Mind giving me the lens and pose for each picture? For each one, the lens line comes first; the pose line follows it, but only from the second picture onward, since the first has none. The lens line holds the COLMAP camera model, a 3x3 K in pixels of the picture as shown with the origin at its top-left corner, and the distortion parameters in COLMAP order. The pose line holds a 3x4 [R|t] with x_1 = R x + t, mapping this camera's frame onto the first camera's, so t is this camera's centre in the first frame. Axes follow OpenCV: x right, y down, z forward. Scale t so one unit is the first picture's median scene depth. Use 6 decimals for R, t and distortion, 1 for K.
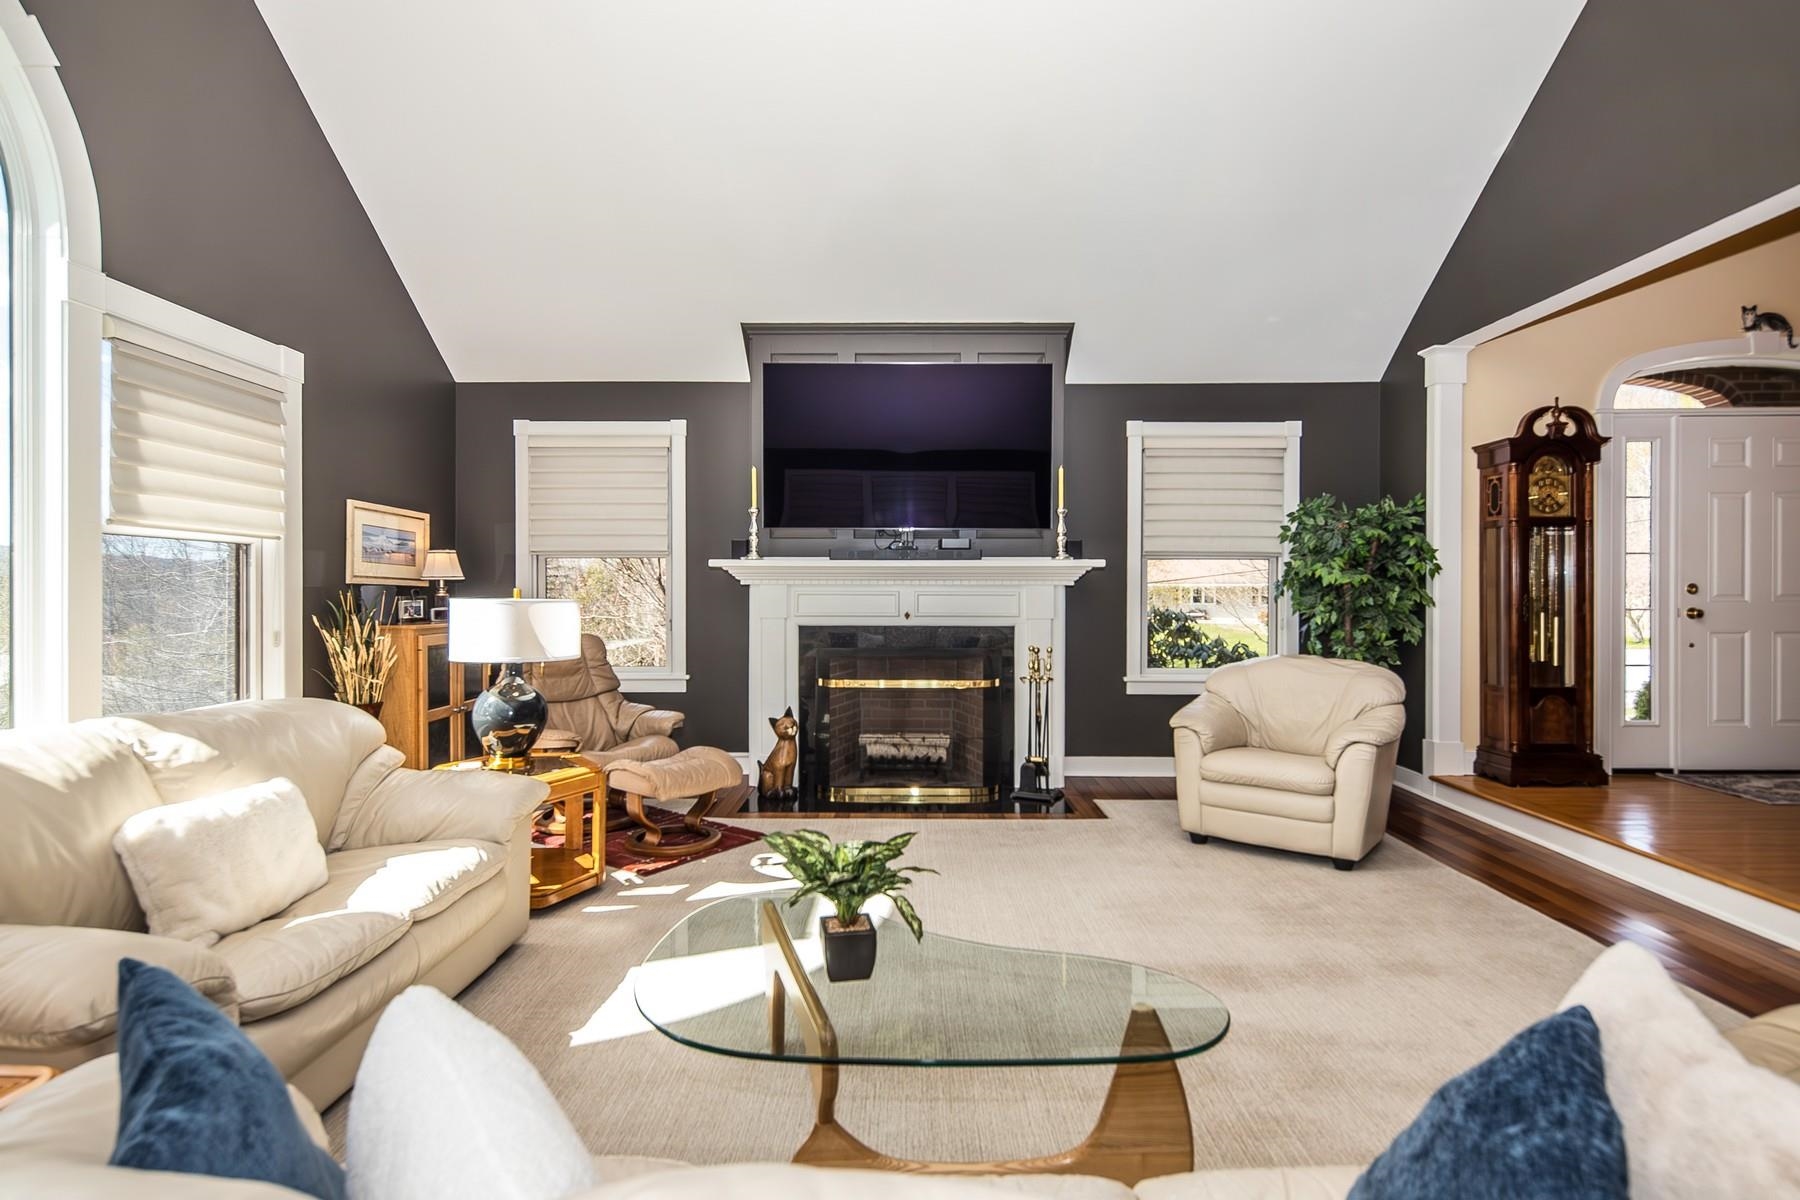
lens RADIAL K [[895.7, 0, 907.4], [0, 895.7, 592.7], [0, 0, 1]] dist [0.005661, 0.000911]
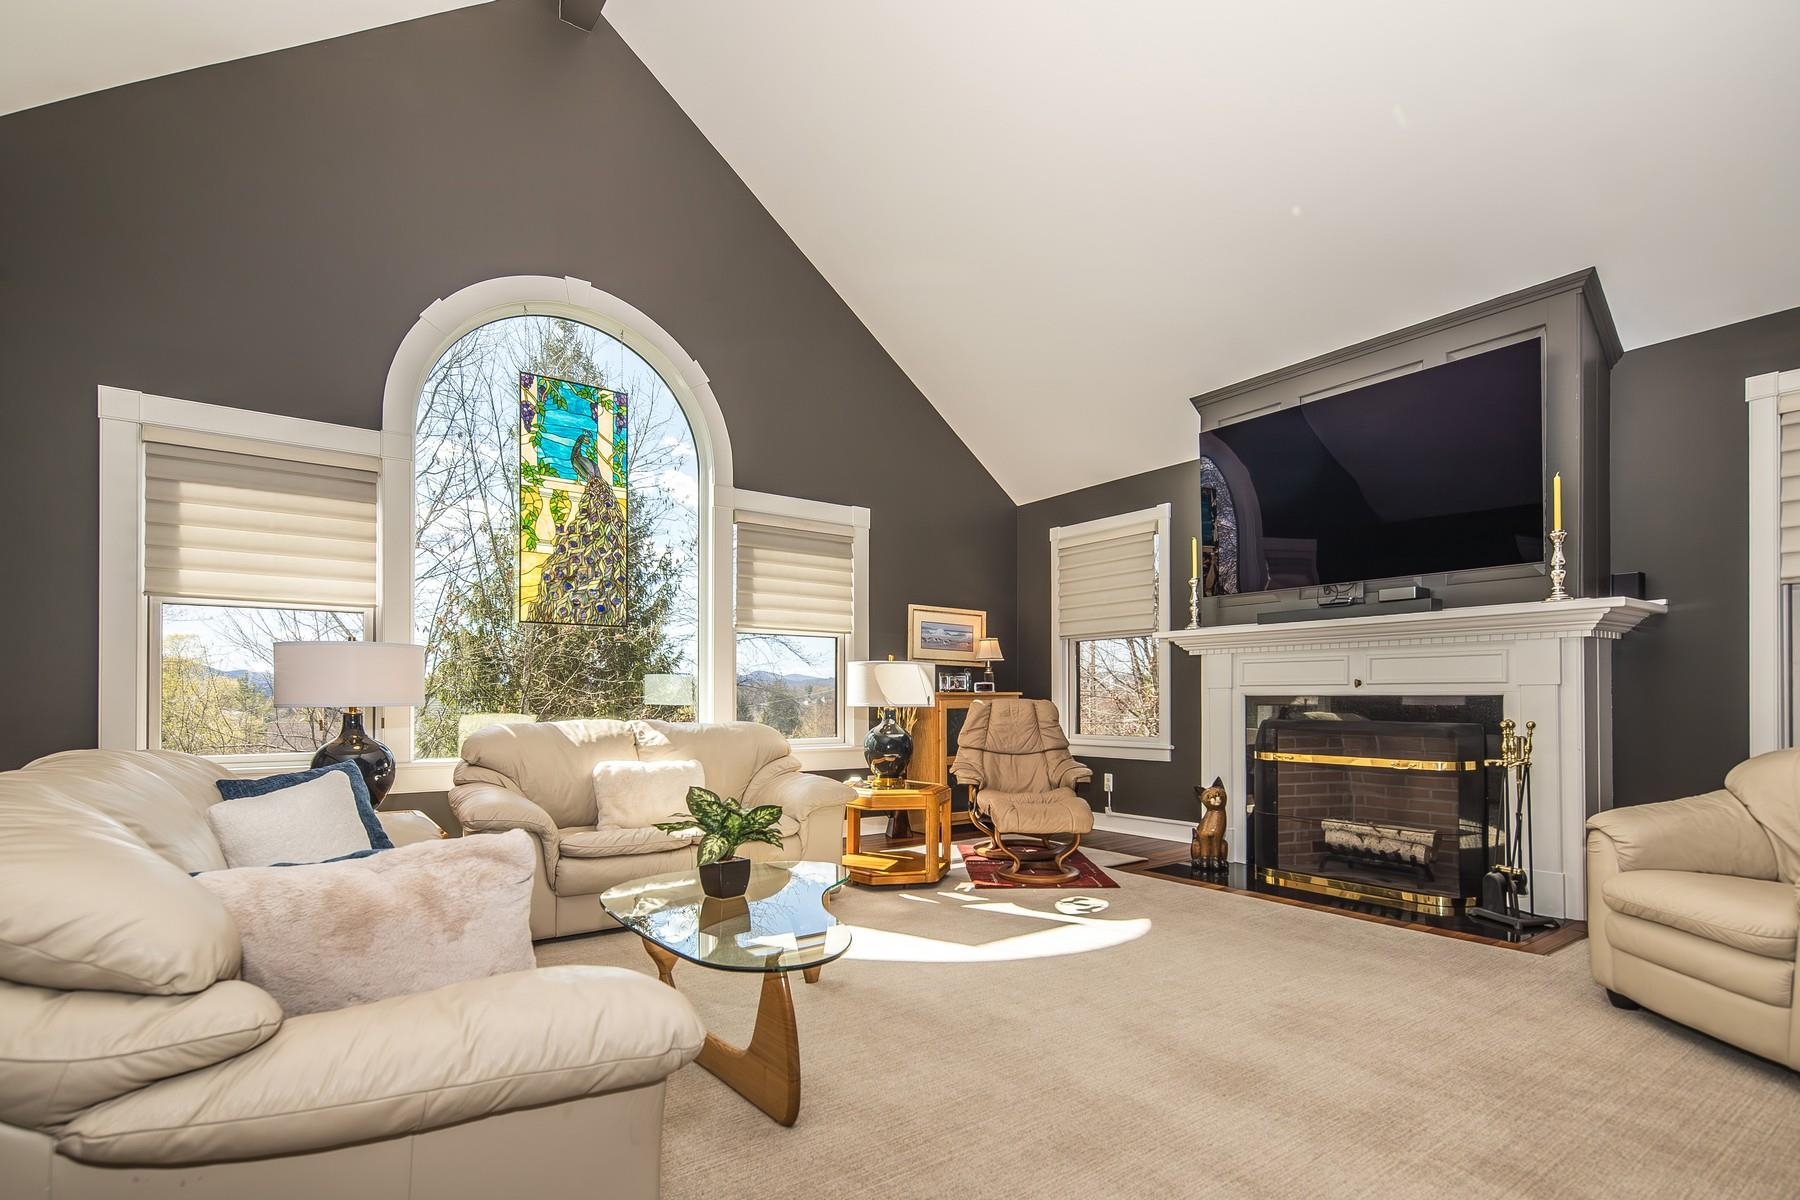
lens RADIAL K [[895.7, 0, 904.3], [0, 895.7, 692.0], [0, 0, 1]] dist [0.005661, 0.000911]
pose [[0.582460, -0.009249, -0.812807, 0.457010], [0.000627, 0.999940, -0.010929, 0.044031], [0.812859, 0.005856, 0.582431, 0.147780]]
